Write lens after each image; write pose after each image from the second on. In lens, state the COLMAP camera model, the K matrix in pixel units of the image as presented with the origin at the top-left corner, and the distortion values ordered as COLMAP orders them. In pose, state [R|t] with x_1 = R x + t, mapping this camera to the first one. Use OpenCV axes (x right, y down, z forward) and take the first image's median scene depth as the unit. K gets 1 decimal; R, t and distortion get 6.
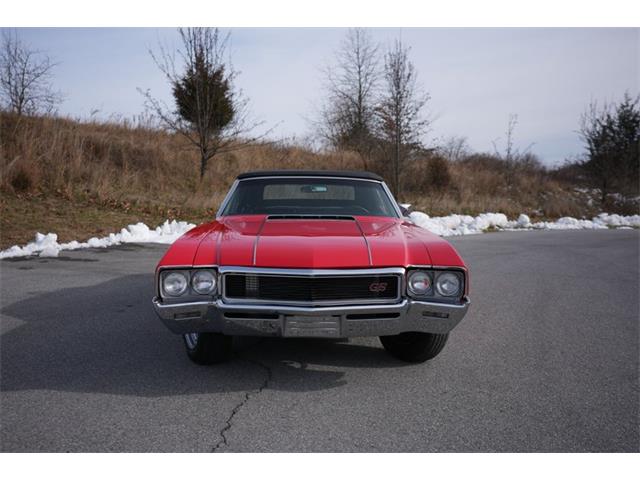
lens RADIAL K [[599.8, 0, 319.1], [0, 599.8, 242.3], [0, 0, 1]] dist [0.074586, 0.000000]
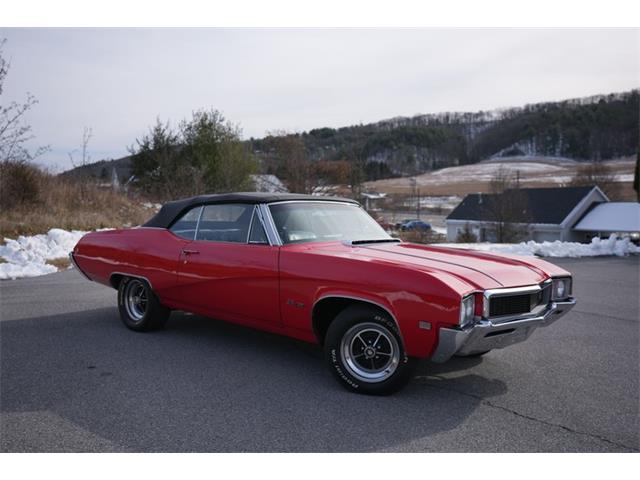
lens RADIAL K [[599.8, 0, 319.7], [0, 599.8, 234.0], [0, 0, 1]] dist [0.074586, 0.000000]
pose [[0.684213, -0.027510, 0.728763, -0.197080], [0.051533, 0.998614, -0.010686, -0.011180], [-0.727459, 0.044867, 0.684683, 0.079309]]
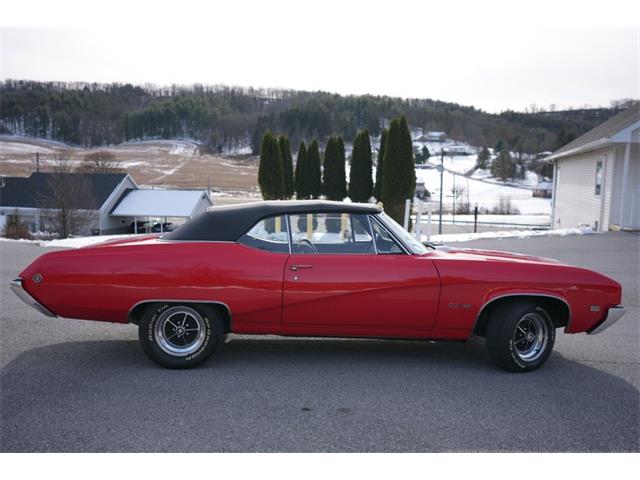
lens RADIAL K [[599.8, 0, 324.0], [0, 599.8, 241.2], [0, 0, 1]] dist [0.074586, 0.000000]
pose [[-0.079788, -0.076661, 0.993860, -0.271338], [0.066144, 0.994434, 0.082015, -0.022533], [-0.994615, 0.072281, -0.074273, 0.165931]]
